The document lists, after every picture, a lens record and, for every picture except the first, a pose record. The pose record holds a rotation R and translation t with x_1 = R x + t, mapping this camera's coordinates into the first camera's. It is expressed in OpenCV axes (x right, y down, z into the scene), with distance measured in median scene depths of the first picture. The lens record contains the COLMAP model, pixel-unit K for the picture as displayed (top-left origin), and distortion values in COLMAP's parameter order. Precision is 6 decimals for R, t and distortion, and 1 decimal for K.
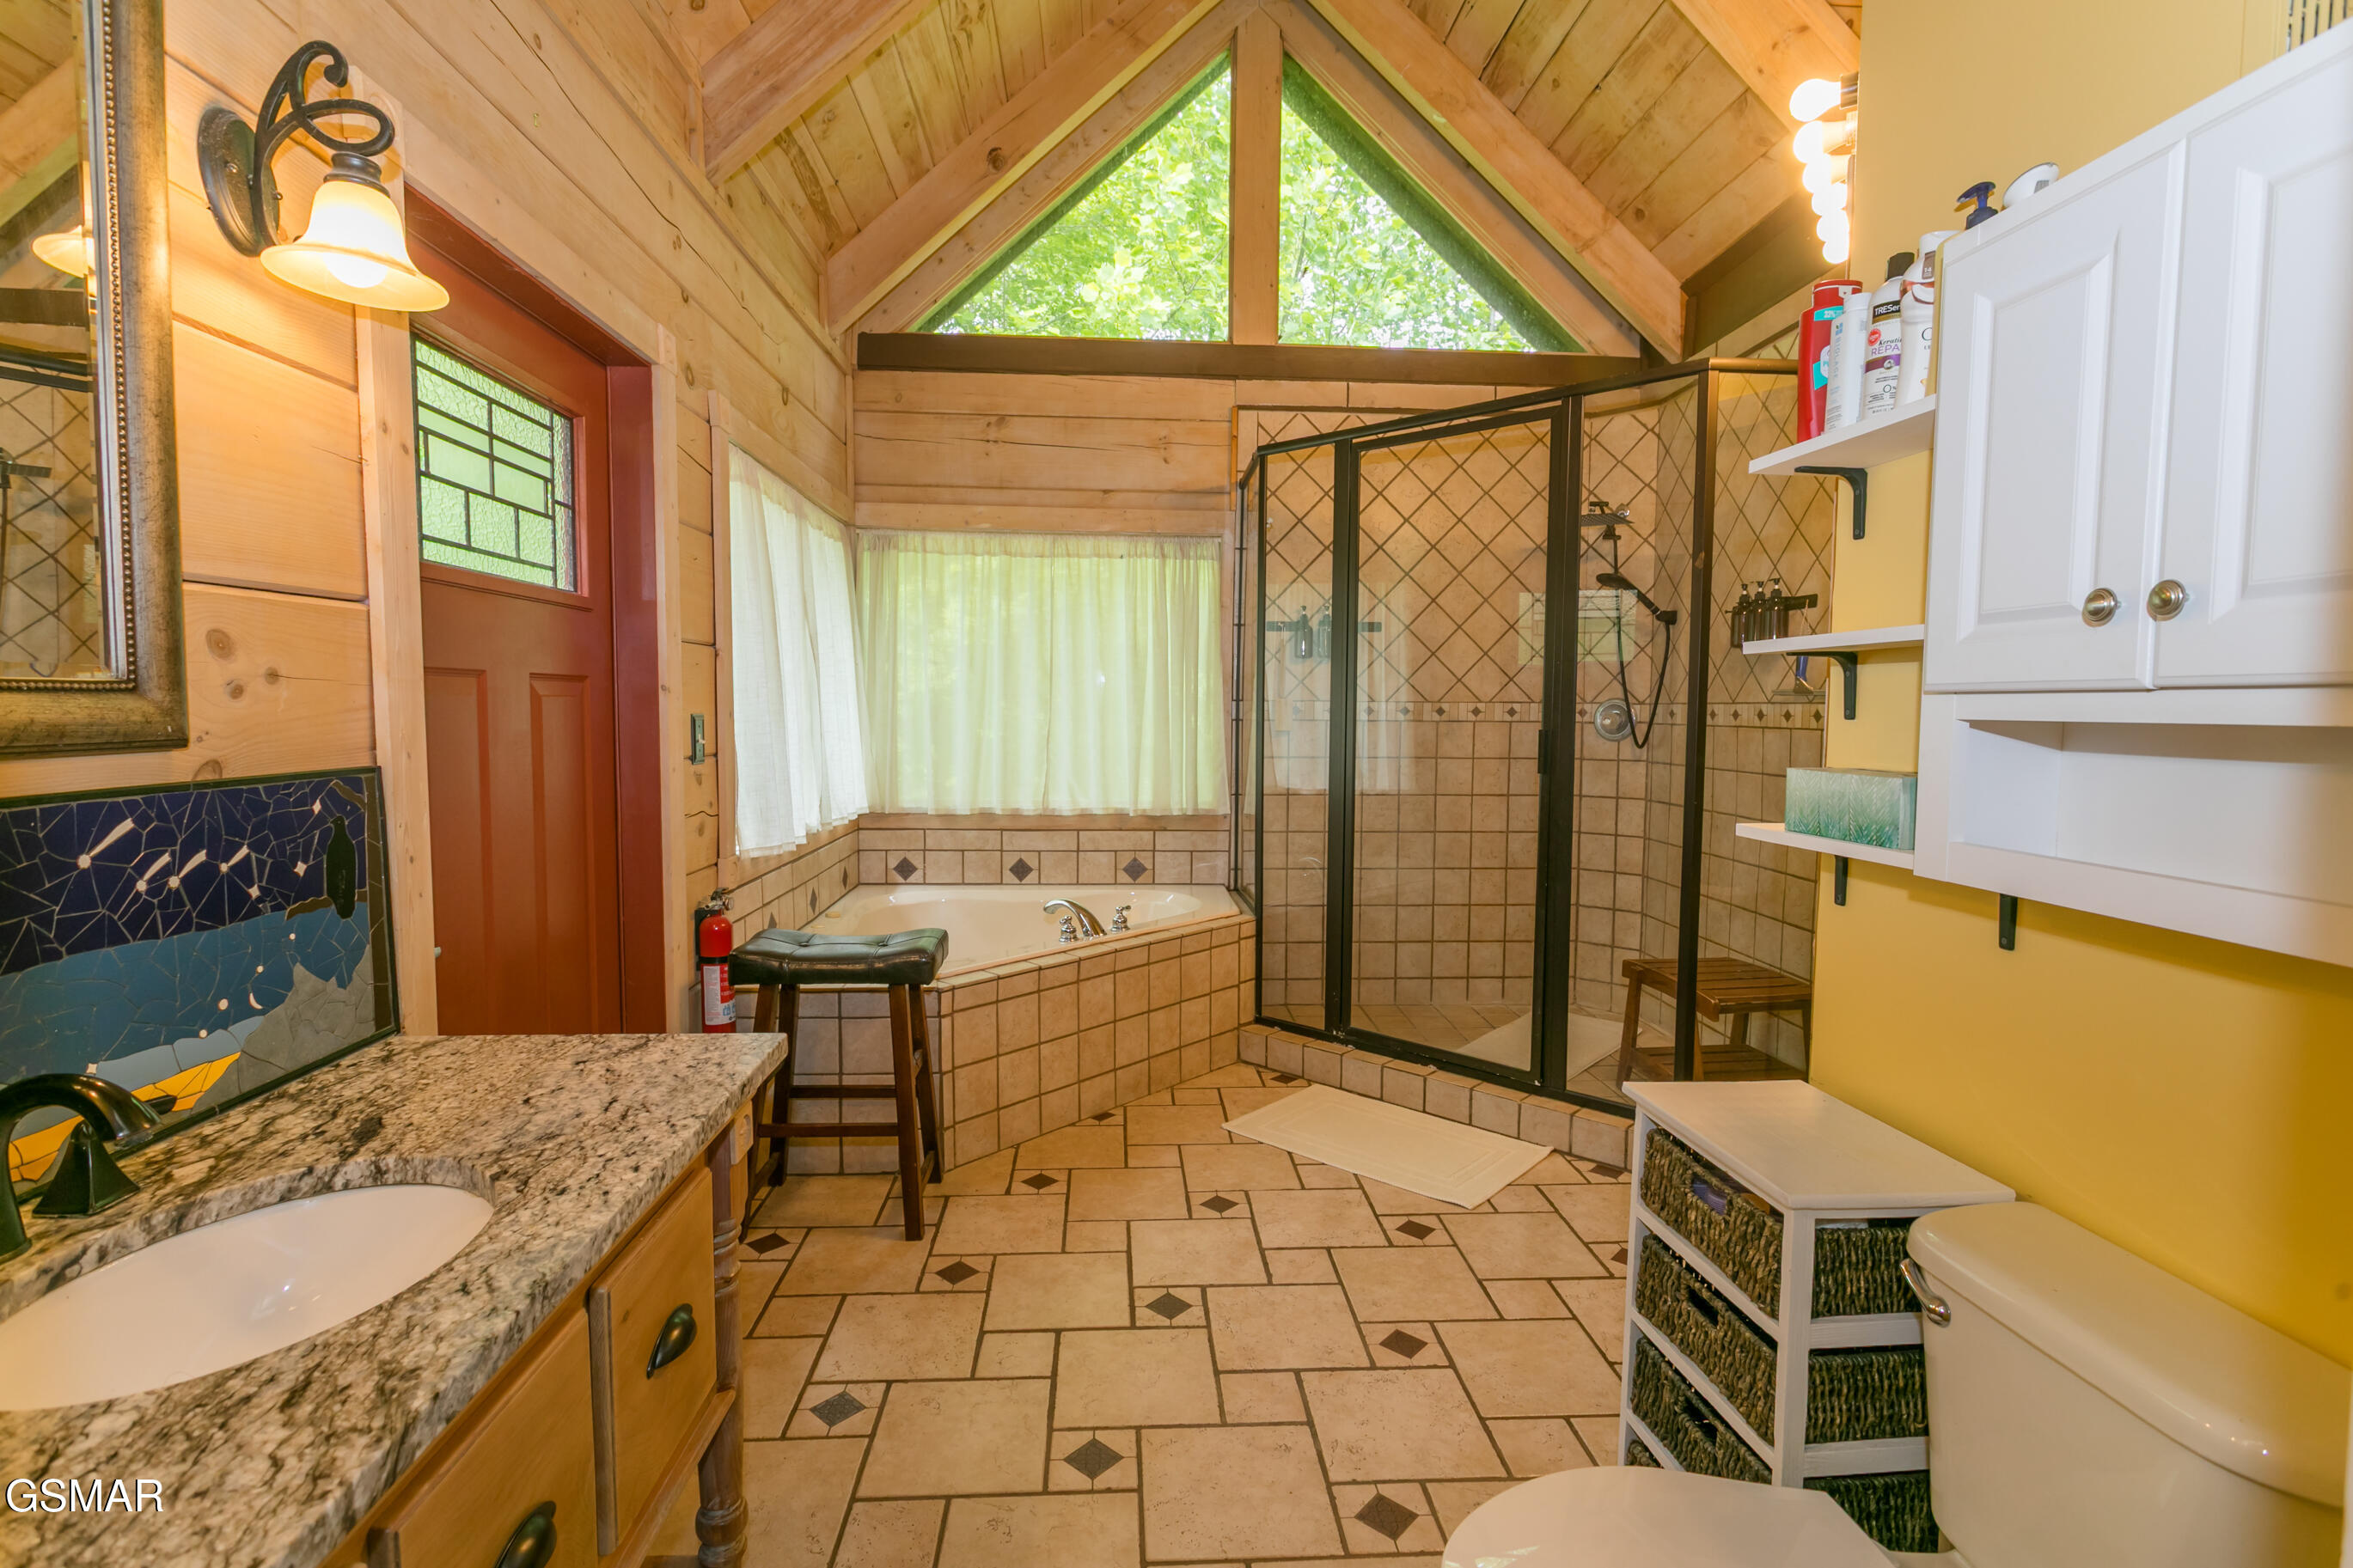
lens RADIAL K [[1110.4, 0, 1170.7], [0, 1110.4, 779.1], [0, 0, 1]] dist [-0.002348, 0.000714]
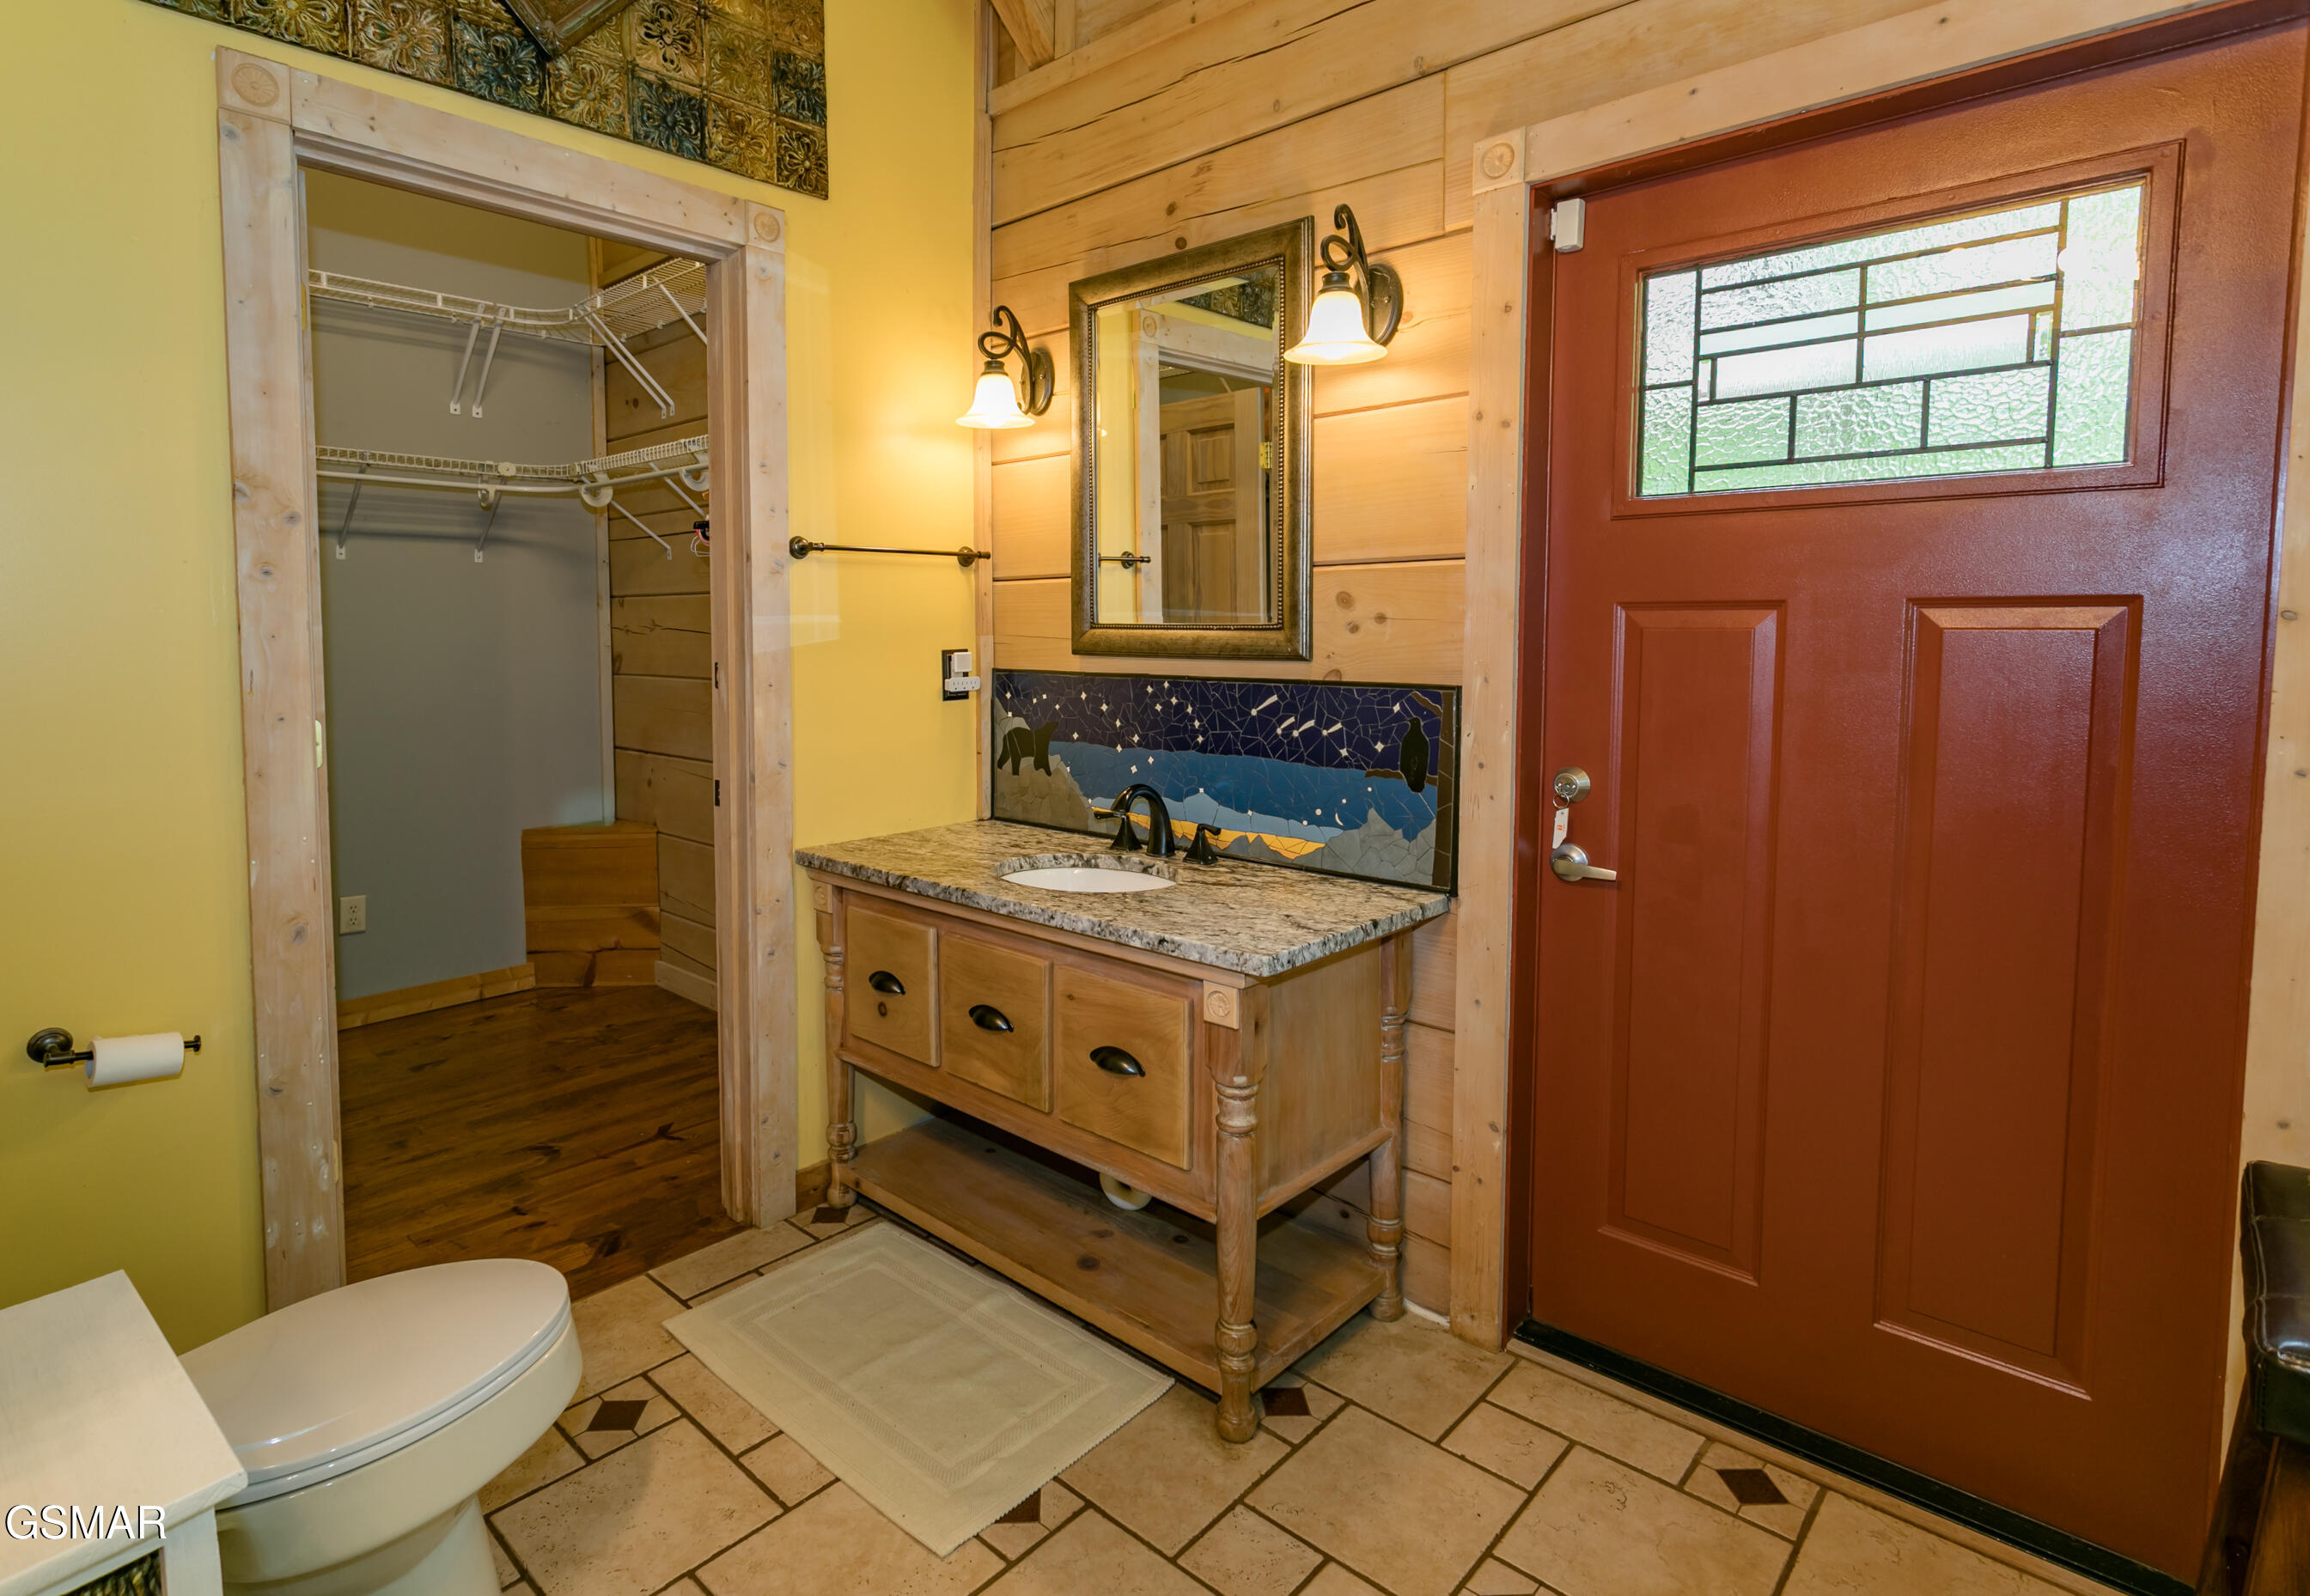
lens RADIAL K [[1177.9, 0, 1073.2], [0, 1177.9, 706.8], [0, 0, 1]] dist [0.000495, 0.000214]
pose [[-0.734908, 0.037625, -0.677123, 0.188218], [-0.051300, 0.992515, 0.110829, -0.040555], [0.676224, 0.116186, -0.727476, 0.594508]]
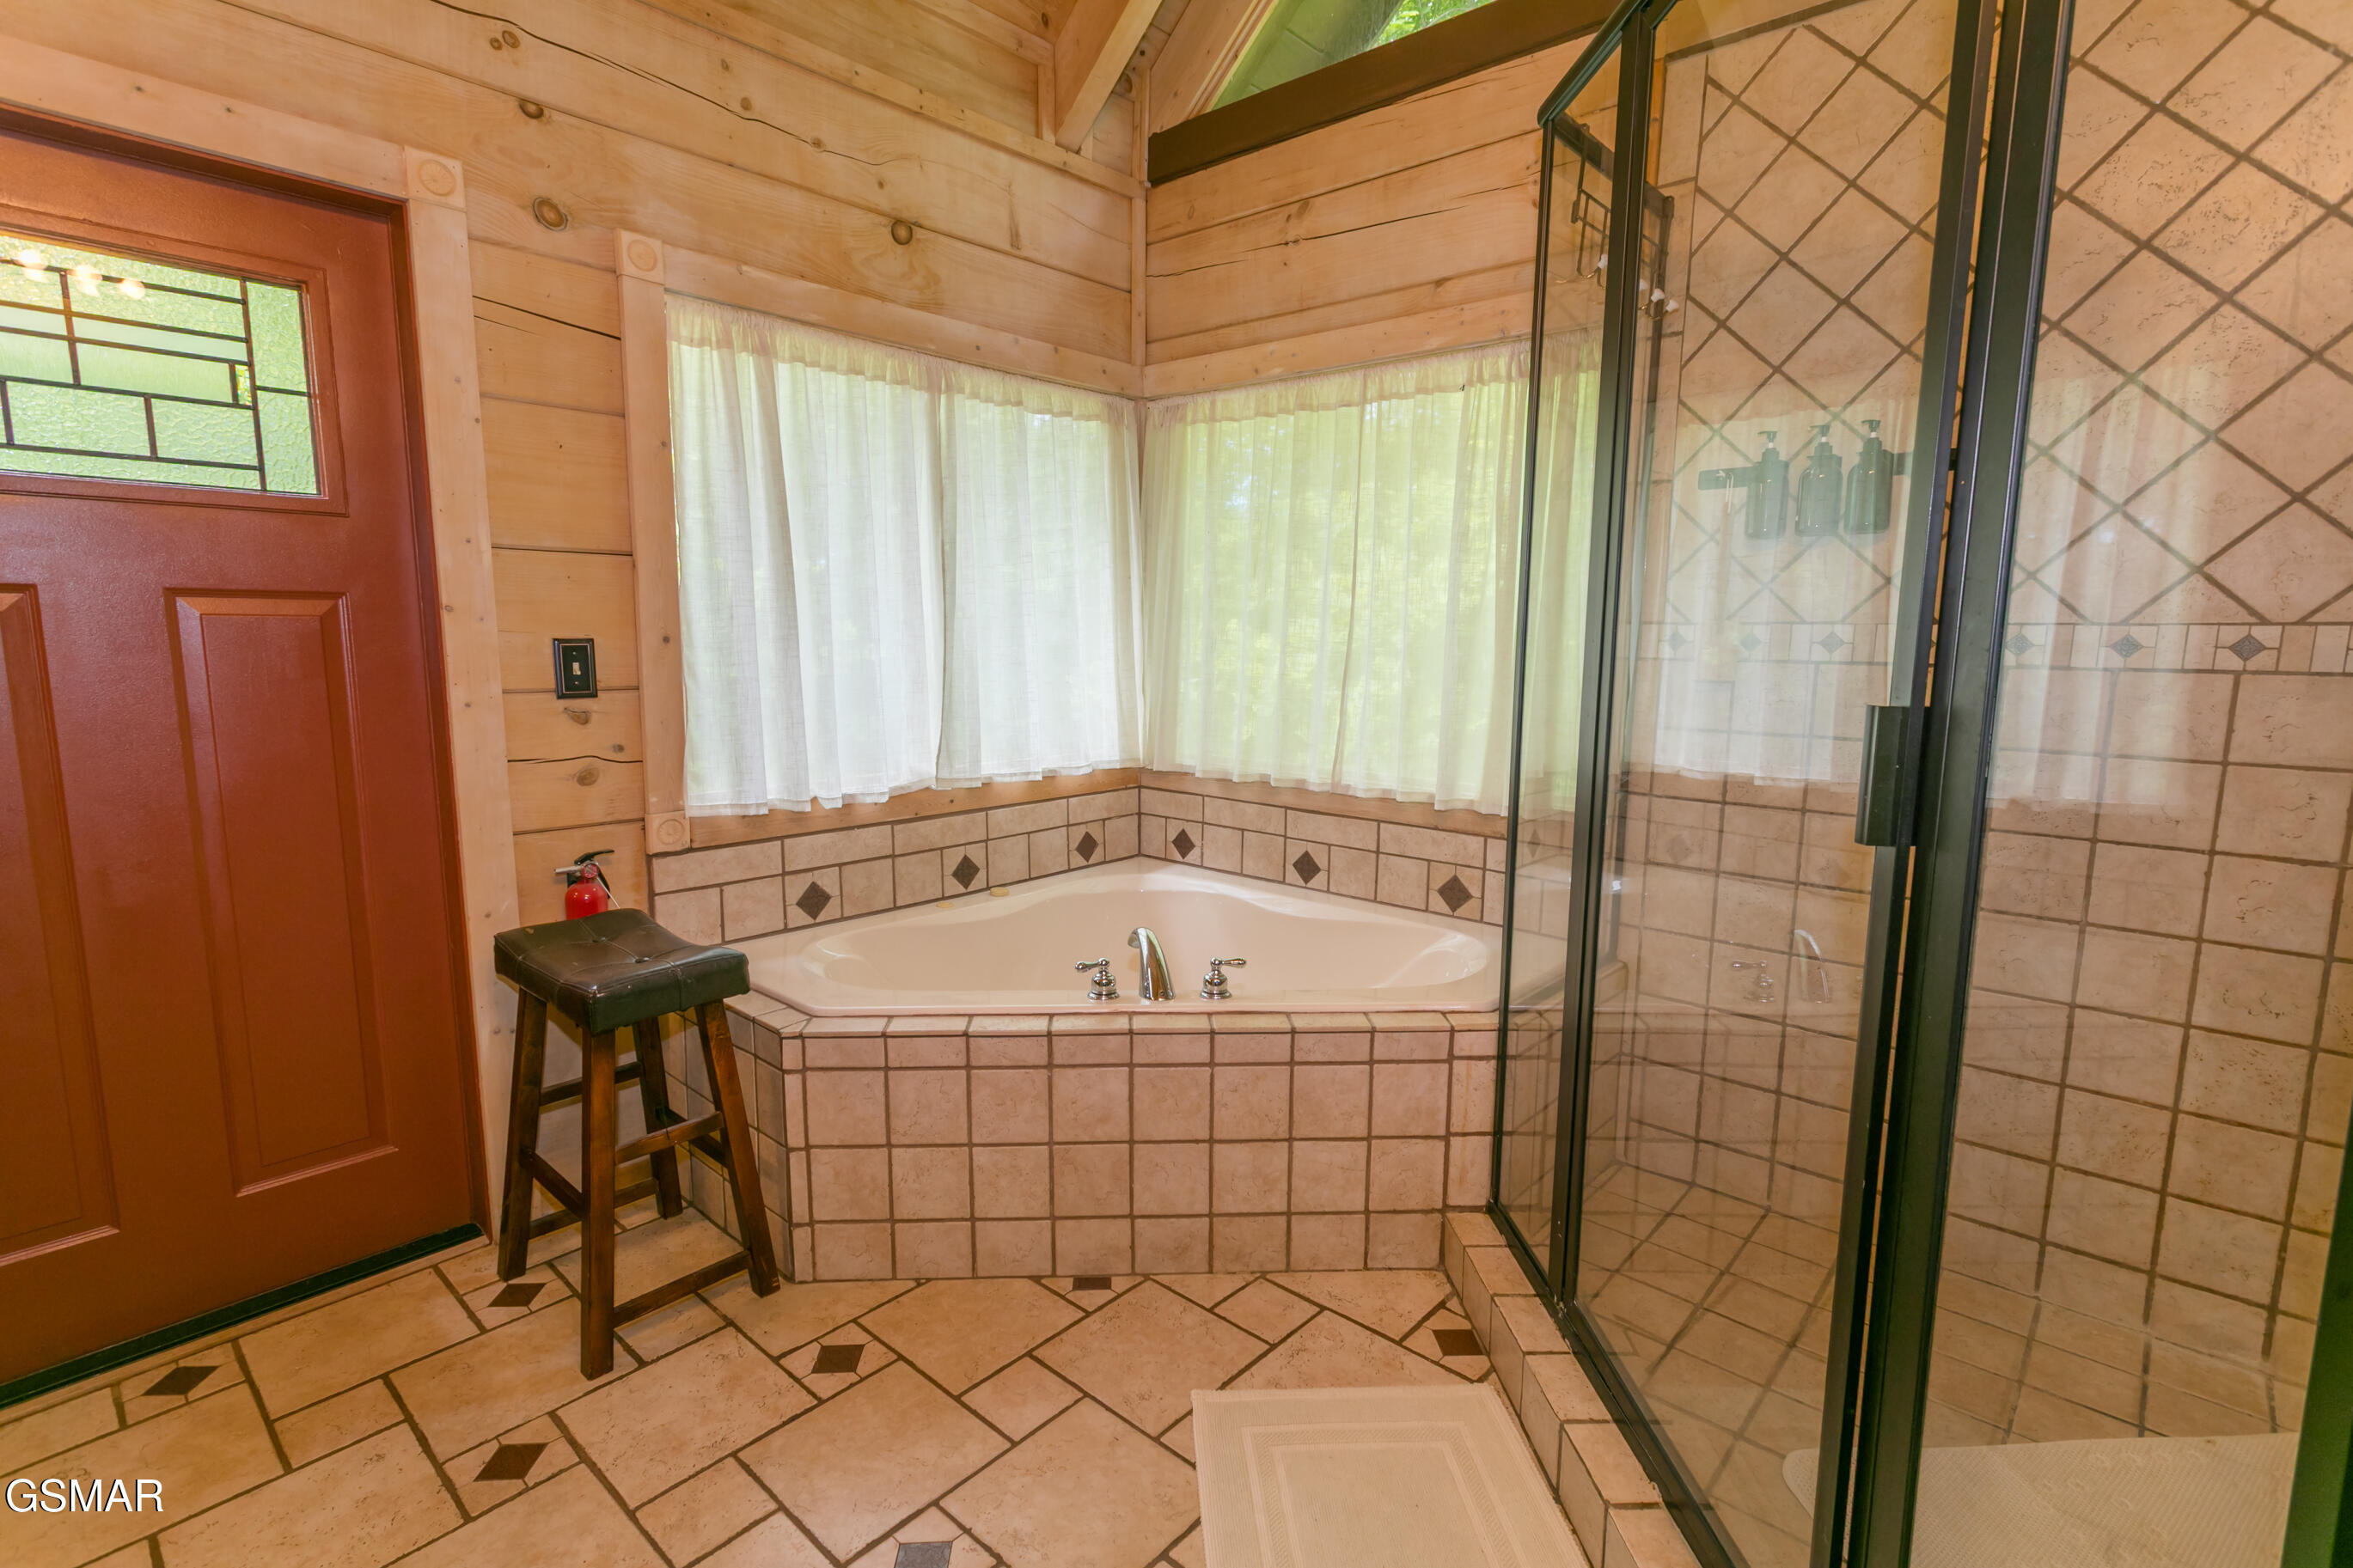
lens RADIAL K [[1108.8, 0, 1170.9], [0, 1108.8, 780.7], [0, 0, 1]] dist [0.000055, 0.003132]
pose [[0.704100, 0.095601, -0.703636, 0.302829], [-0.050448, 0.995127, 0.084724, -0.028810], [0.708306, -0.024158, 0.705492, 0.462617]]
